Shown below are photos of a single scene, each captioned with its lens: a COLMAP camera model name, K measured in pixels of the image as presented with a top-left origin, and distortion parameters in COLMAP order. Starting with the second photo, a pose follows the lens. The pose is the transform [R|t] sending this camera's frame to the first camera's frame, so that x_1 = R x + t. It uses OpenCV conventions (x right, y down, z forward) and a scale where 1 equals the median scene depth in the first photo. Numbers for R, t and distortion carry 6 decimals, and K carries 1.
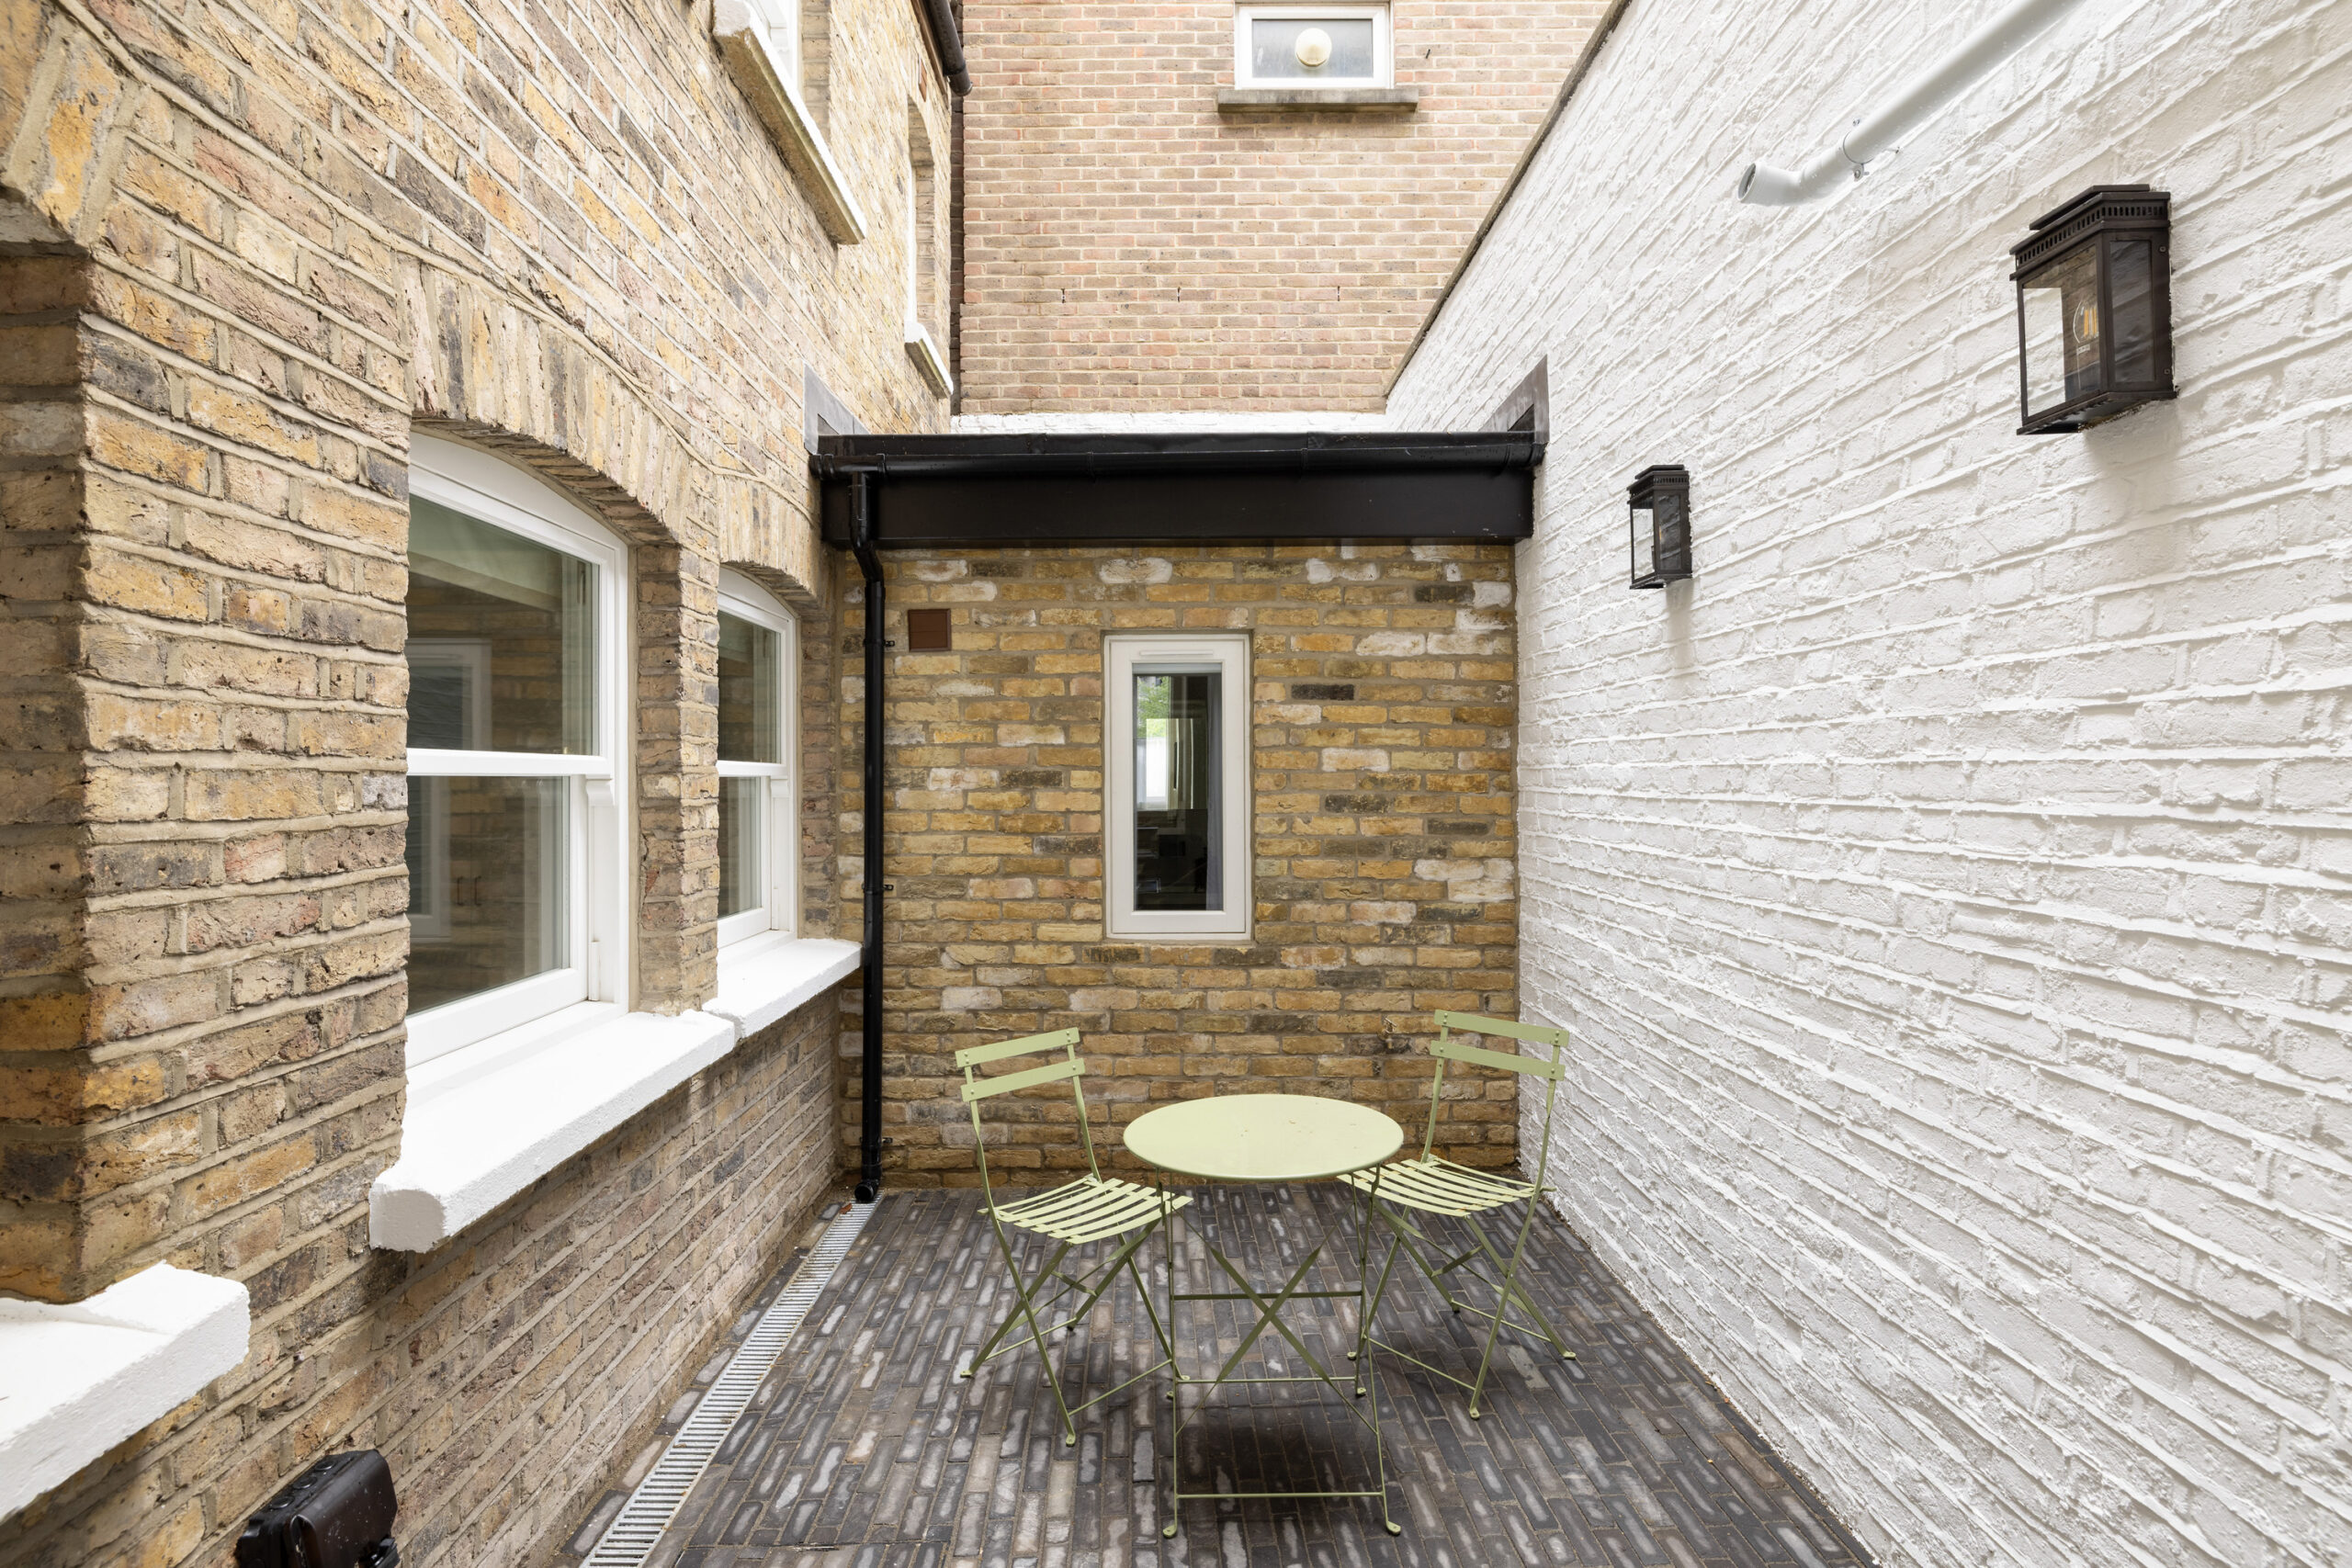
lens RADIAL K [[1150.7, 0, 1168.2], [0, 1150.7, 772.3], [0, 0, 1]] dist [-0.003124, 0.000860]
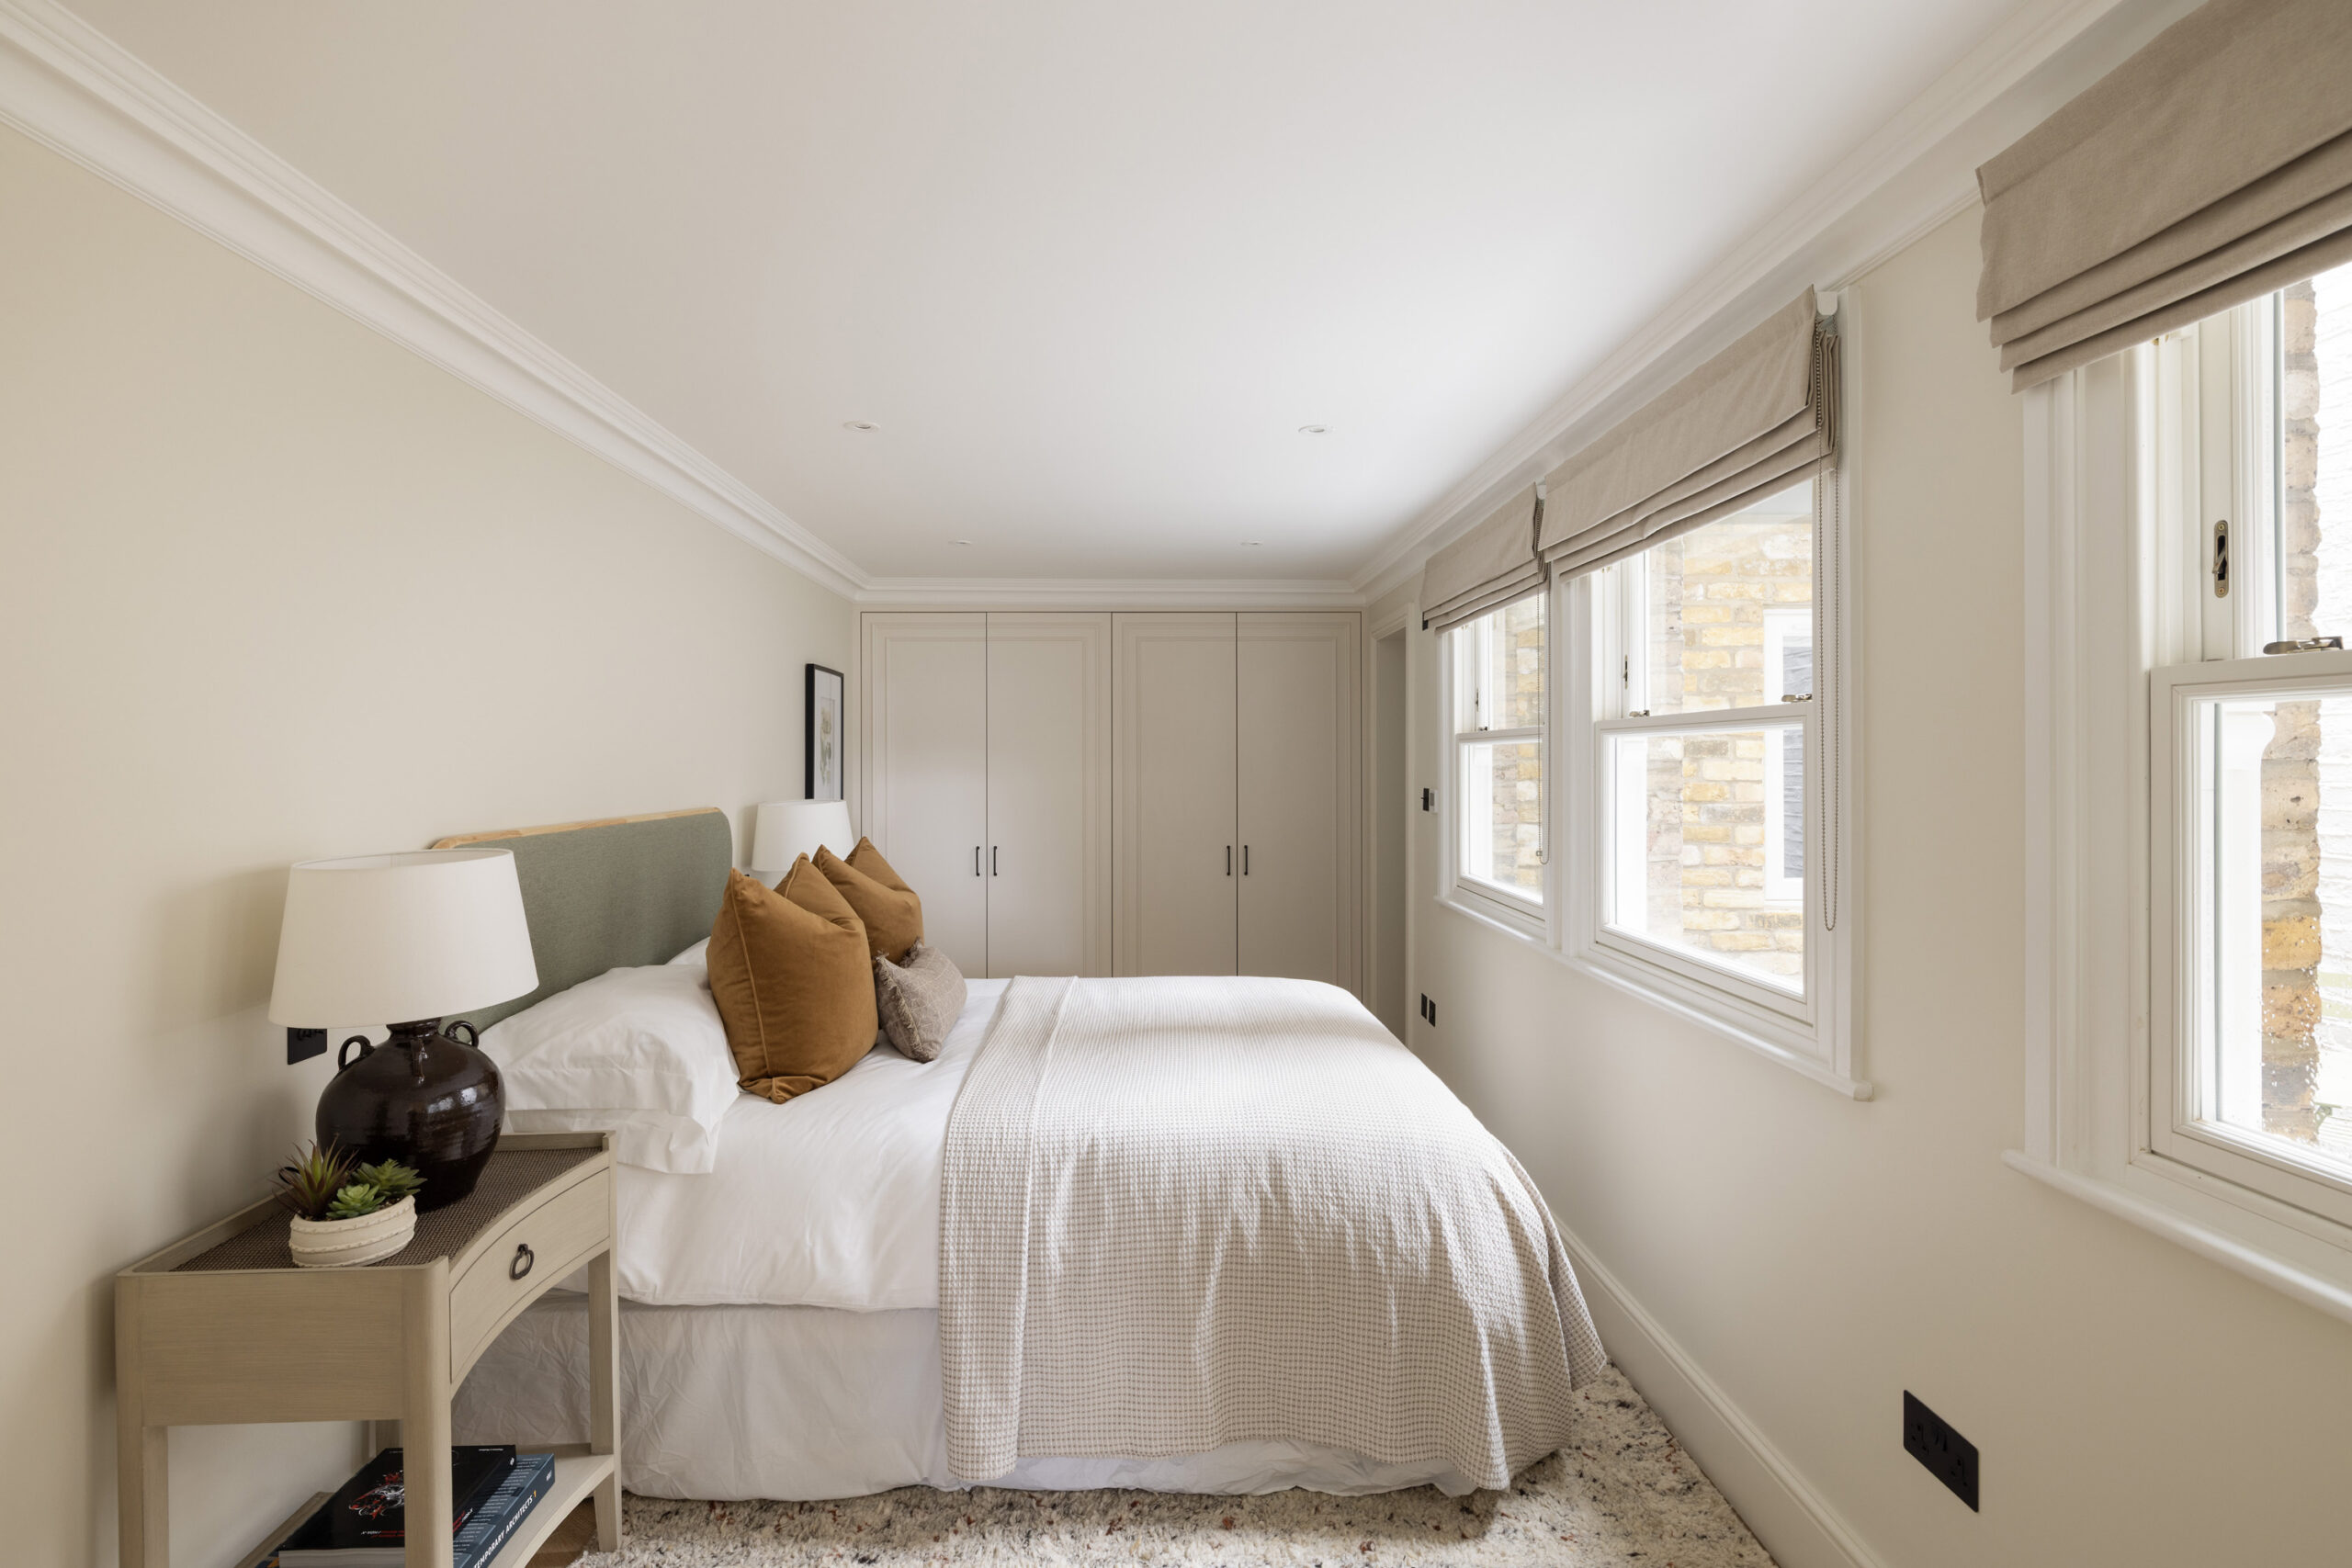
lens RADIAL K [[1150.7, 0, 1168.2], [0, 1150.7, 772.3], [0, 0, 1]] dist [-0.003124, 0.000860]
pose [[0.999777, 0.001096, 0.021073, -0.611638], [-0.001386, 0.999905, 0.013750, 0.013153], [-0.021056, -0.013776, 0.999683, -0.014047]]
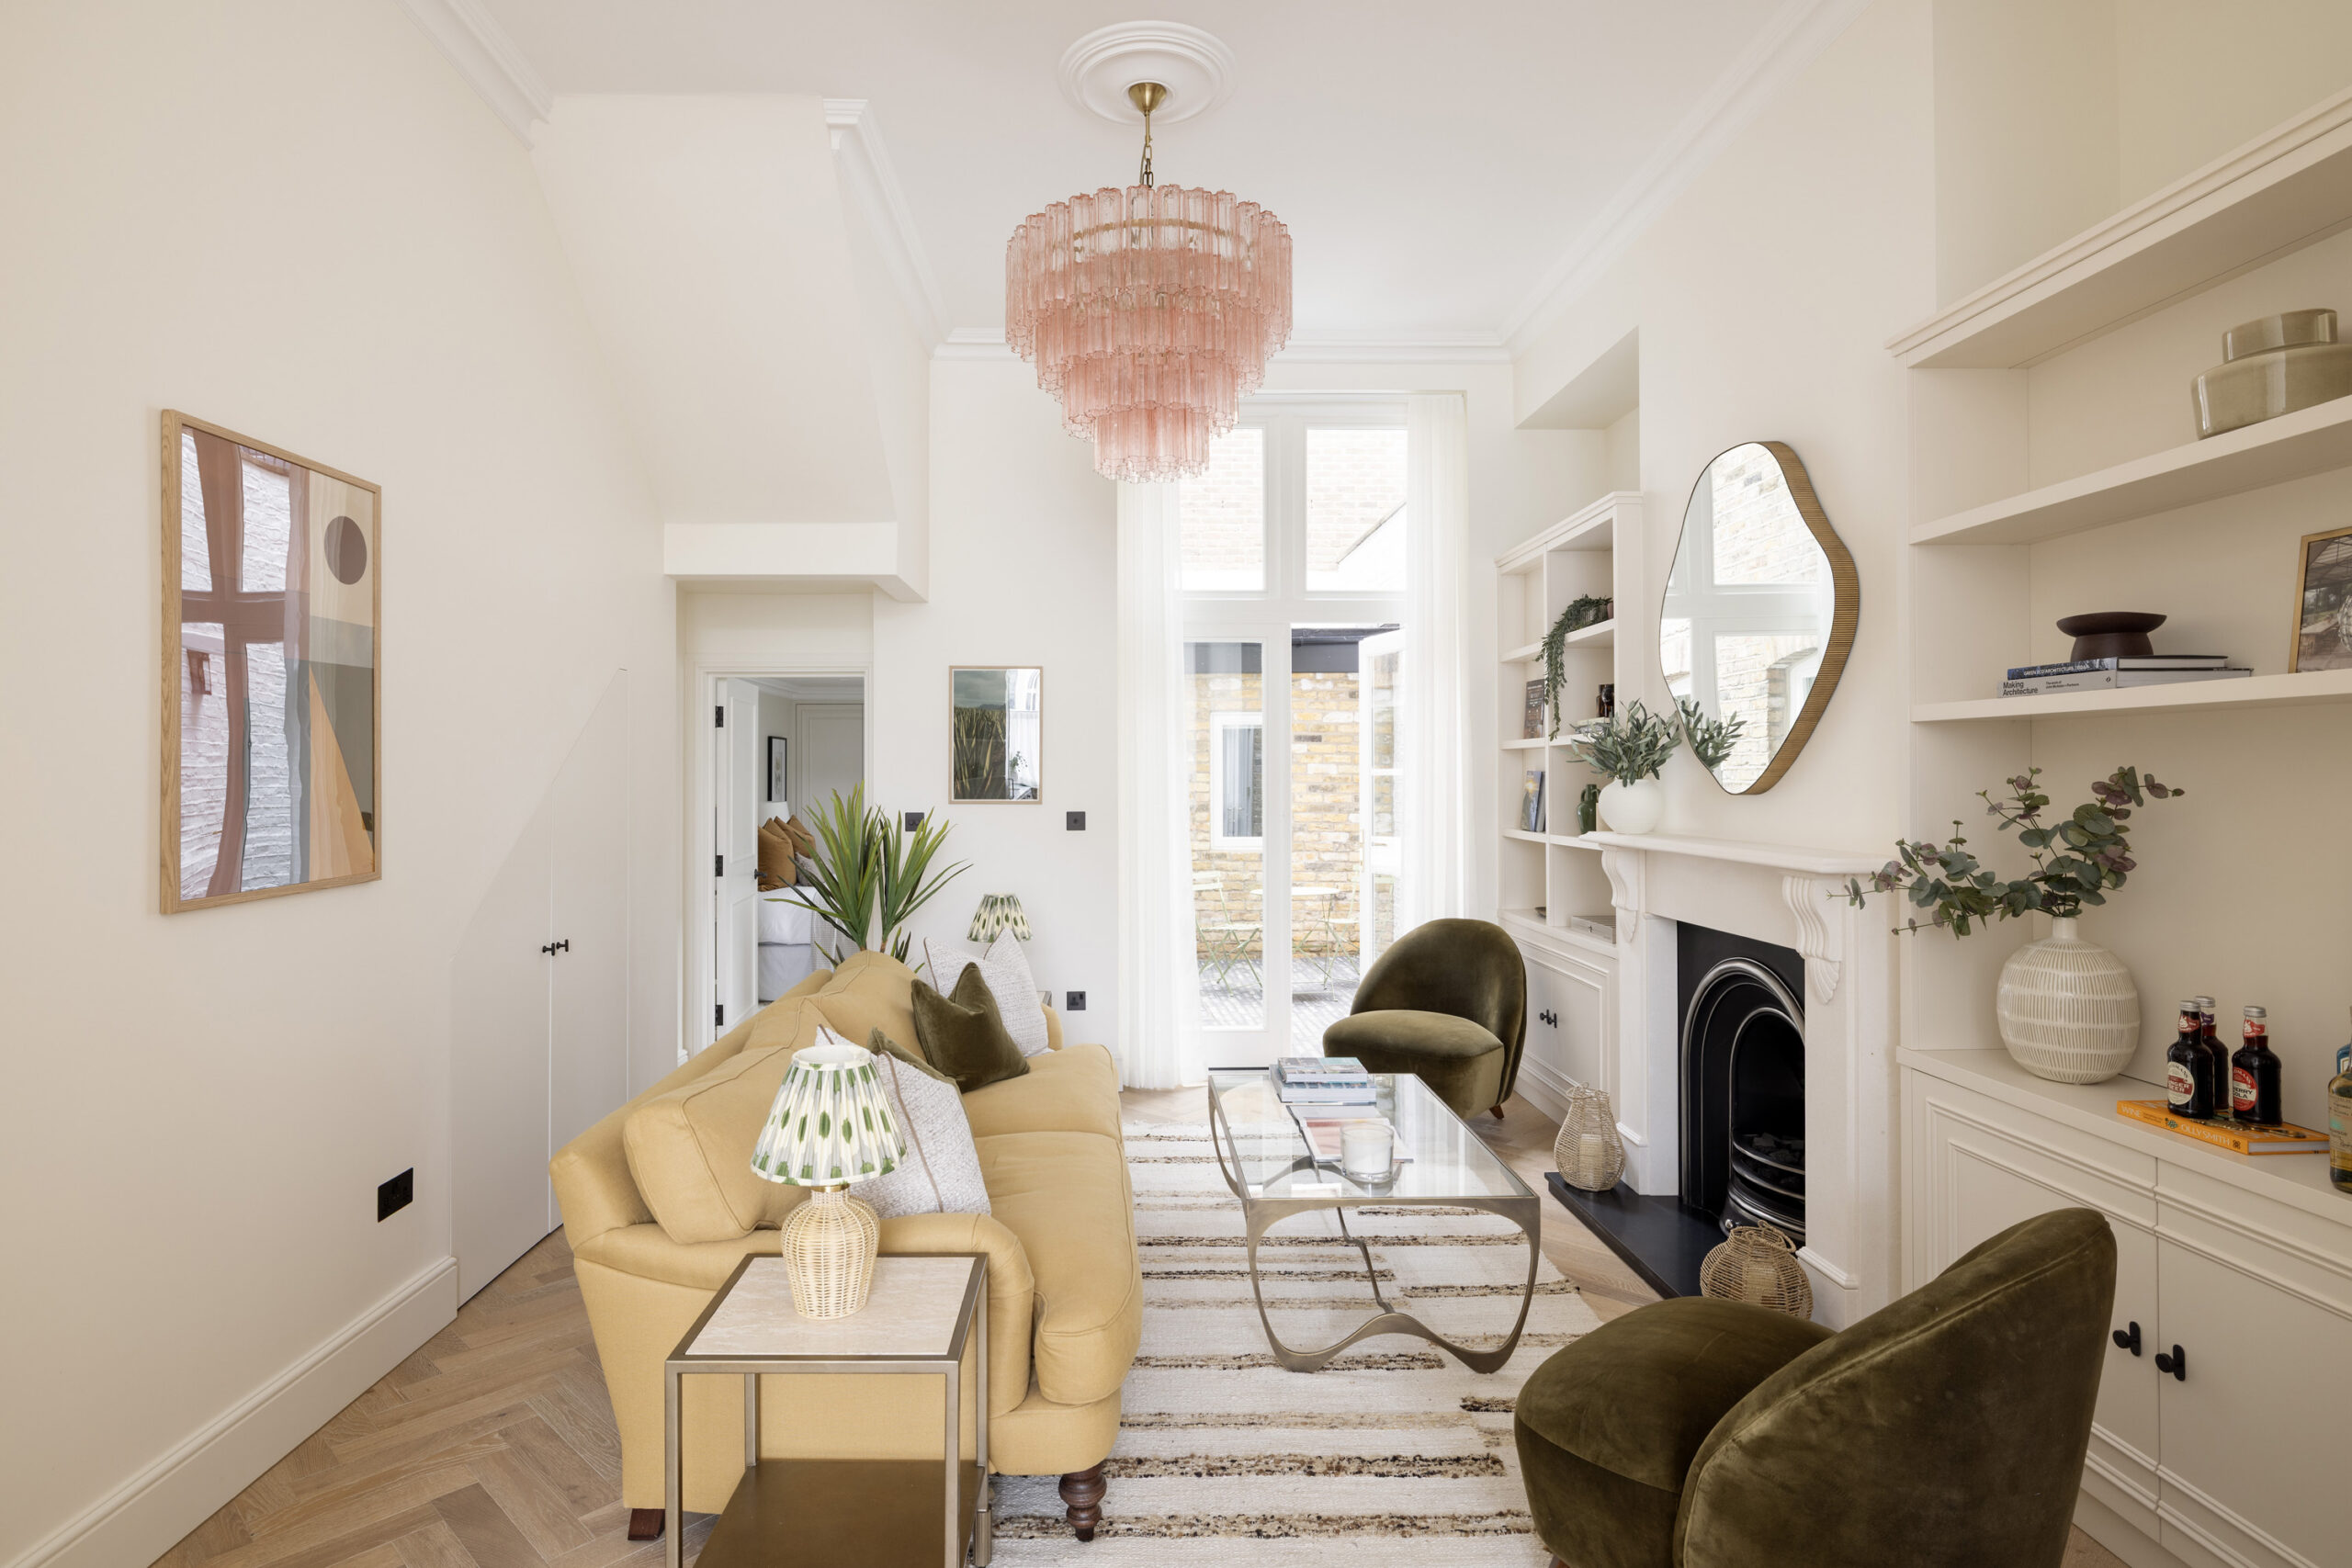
lens RADIAL K [[1221.0, 0, 1176.0], [0, 1221.0, 784.0], [0, 0, 1]] dist [0.000008, 0.000097]
pose [[0.998734, 0.000109, 0.050312, -0.244919], [-0.000919, 0.999870, 0.016084, -0.019687], [-0.050304, -0.016110, 0.998604, -1.380113]]
